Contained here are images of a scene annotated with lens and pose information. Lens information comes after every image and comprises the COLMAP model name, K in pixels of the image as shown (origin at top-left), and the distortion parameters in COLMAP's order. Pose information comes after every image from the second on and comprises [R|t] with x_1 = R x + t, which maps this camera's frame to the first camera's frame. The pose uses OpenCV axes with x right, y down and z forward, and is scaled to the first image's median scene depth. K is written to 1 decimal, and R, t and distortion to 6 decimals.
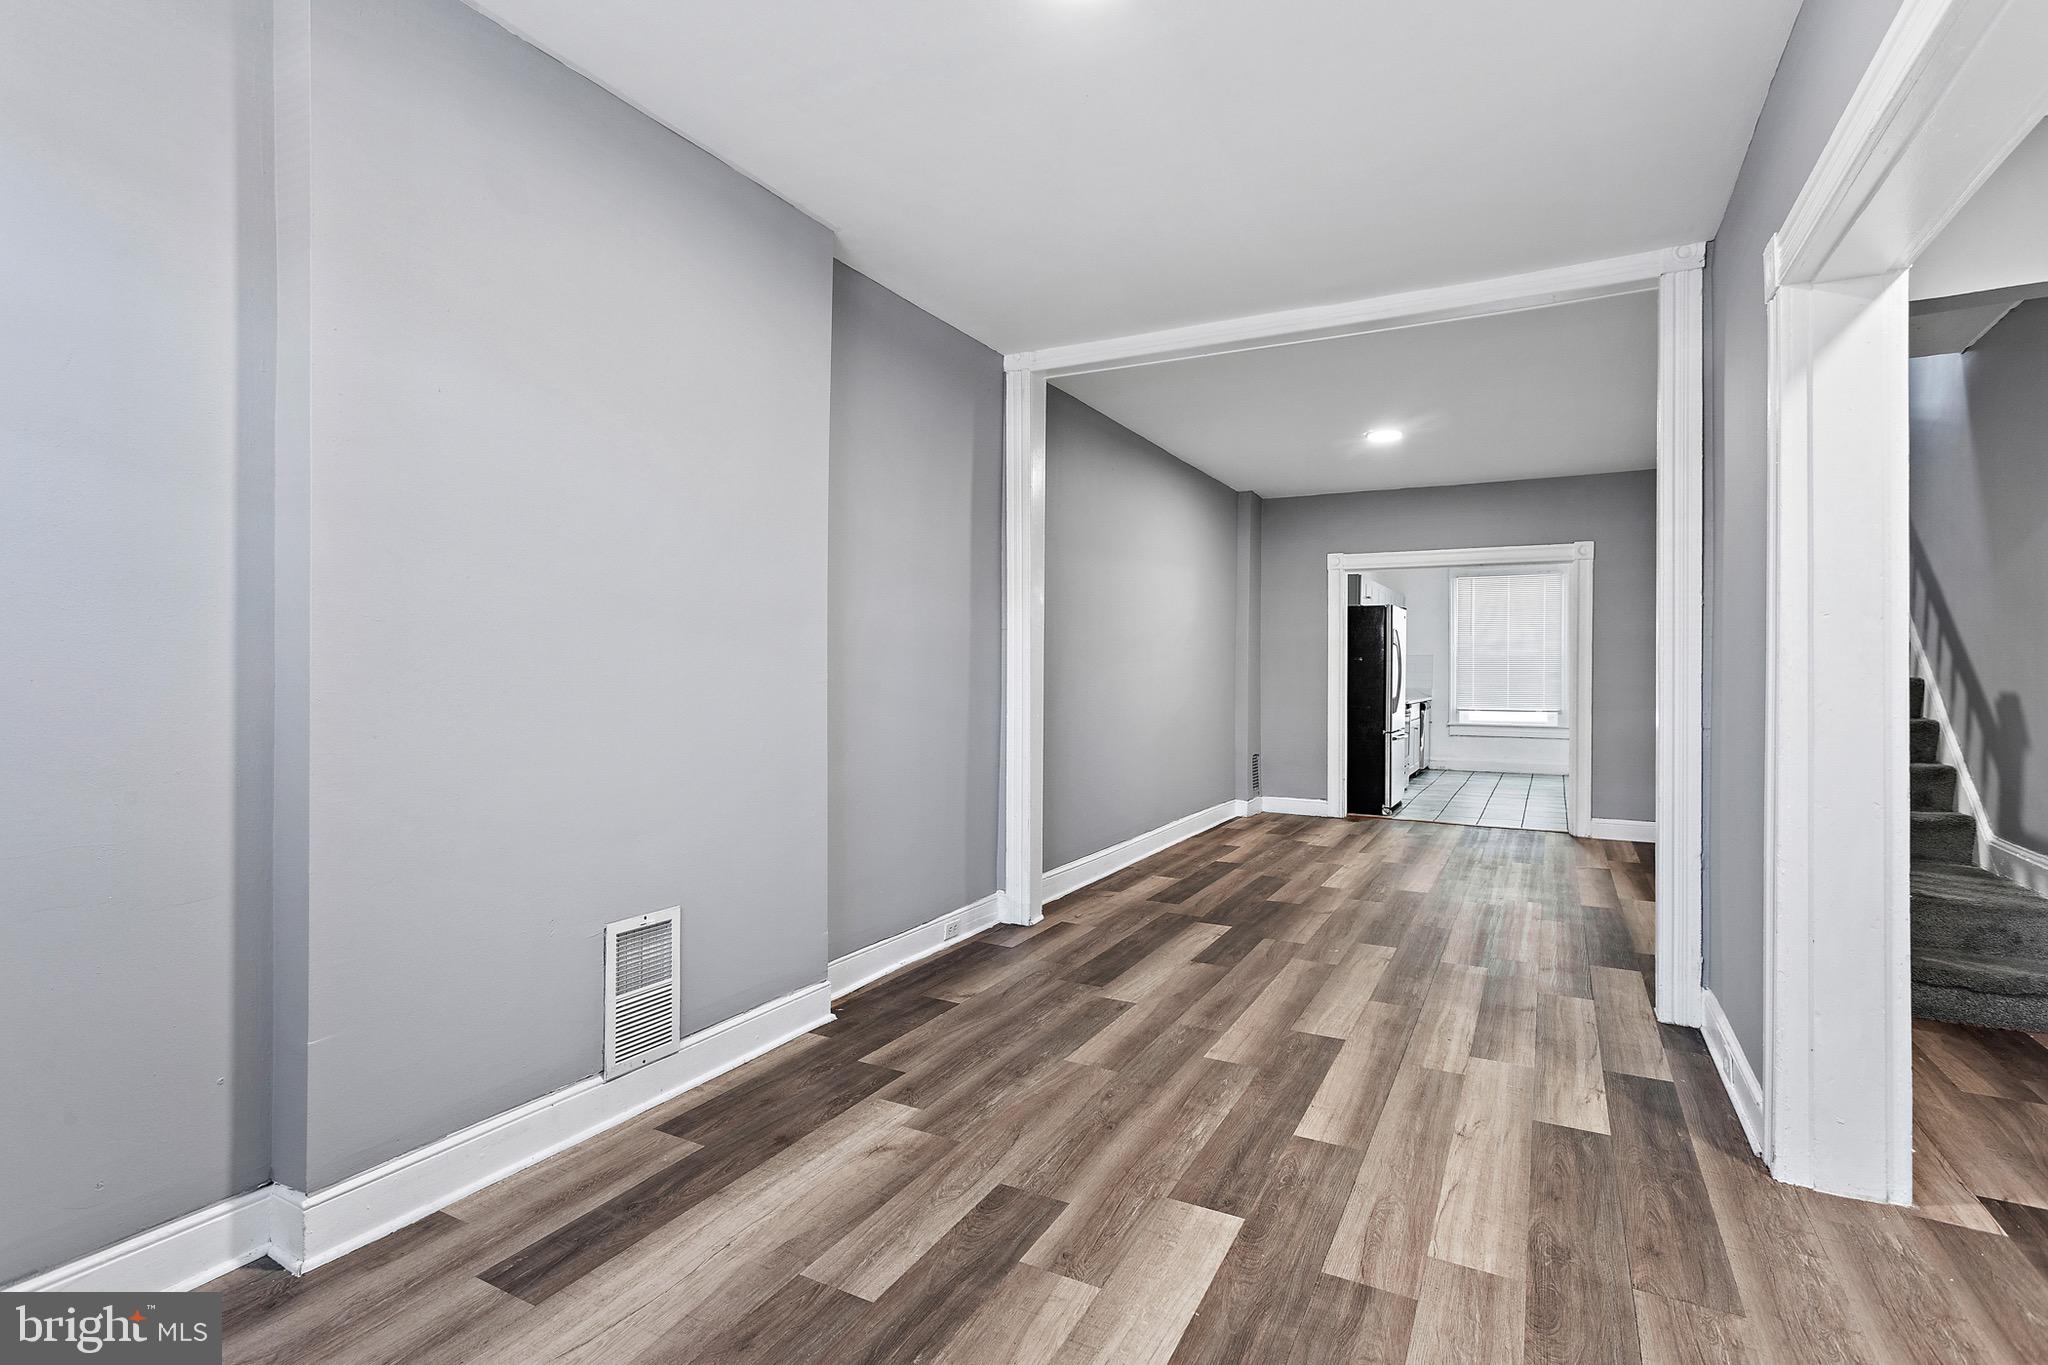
lens RADIAL K [[1009.2, 0, 1013.4], [0, 1009.2, 666.6], [0, 0, 1]] dist [0.004183, 0.000567]
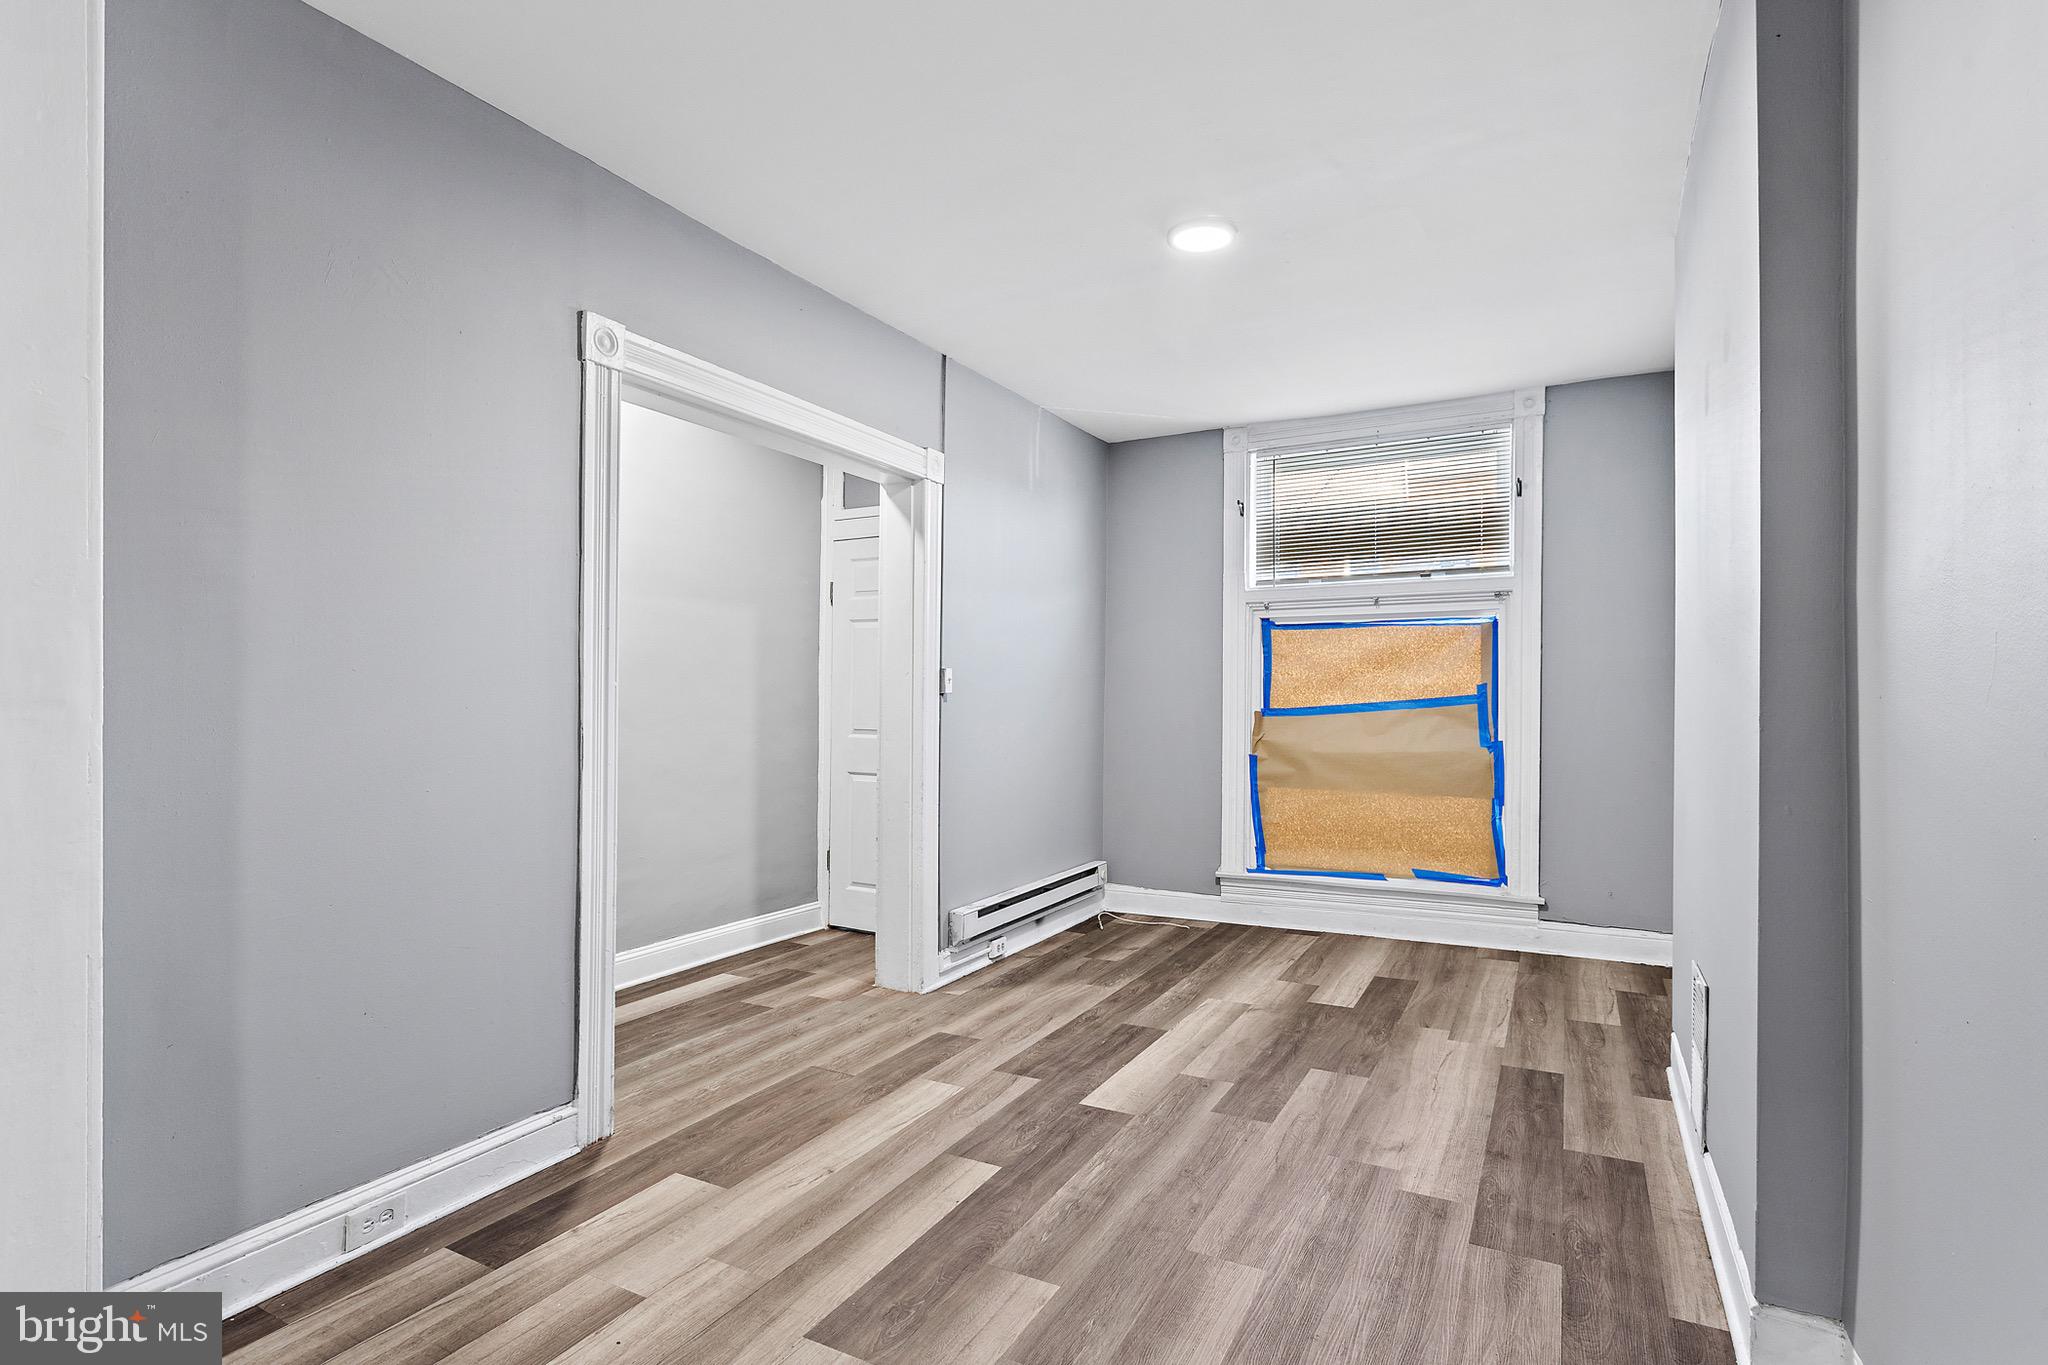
lens RADIAL K [[1009.2, 0, 1023.8], [0, 1009.2, 688.7], [0, 0, 1]] dist [0.004183, 0.000567]
pose [[-0.999959, -0.005988, 0.006844, 0.262303], [-0.006037, 0.999956, -0.007162, -0.001654], [-0.006801, -0.007203, -0.999951, 2.084261]]
